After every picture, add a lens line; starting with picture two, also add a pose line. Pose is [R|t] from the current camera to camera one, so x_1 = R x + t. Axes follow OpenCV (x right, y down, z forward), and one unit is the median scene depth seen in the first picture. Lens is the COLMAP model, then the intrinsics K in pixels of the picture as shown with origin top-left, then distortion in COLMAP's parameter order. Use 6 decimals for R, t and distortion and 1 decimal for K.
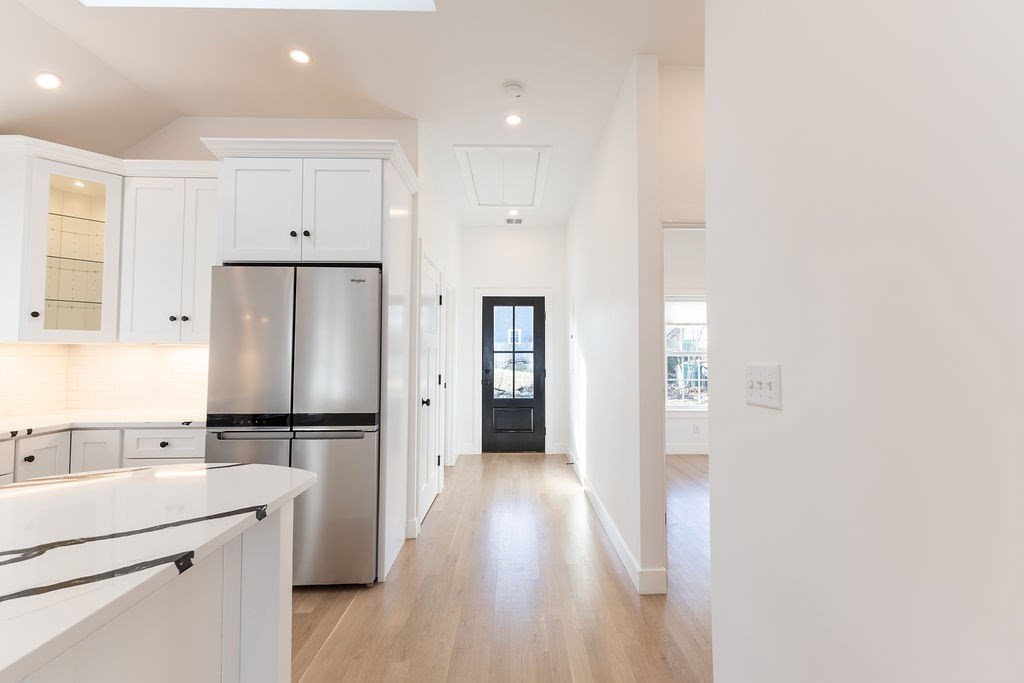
lens RADIAL K [[449.7, 0, 515.3], [0, 449.7, 337.0], [0, 0, 1]] dist [0.012818, 0.000168]
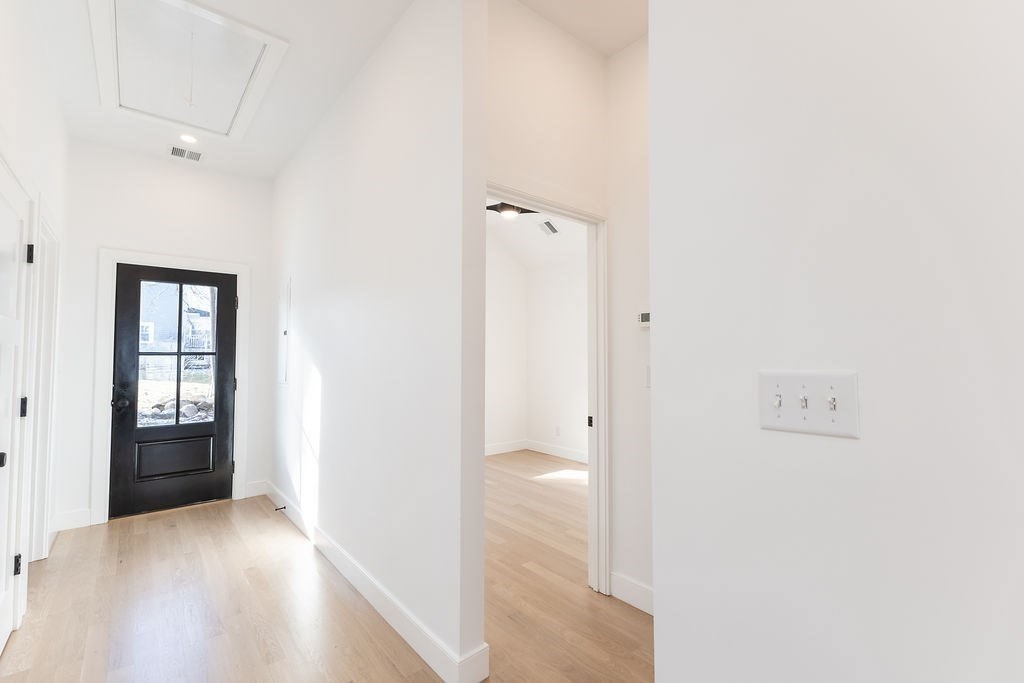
lens RADIAL K [[451.5, 0, 530.9], [0, 451.5, 340.4], [0, 0, 1]] dist [0.013431, -0.009243]
pose [[0.756599, 0.019685, 0.653583, -0.052537], [-0.022129, 0.999745, -0.004494, 0.006318], [-0.653505, -0.011063, 0.756841, 0.182629]]
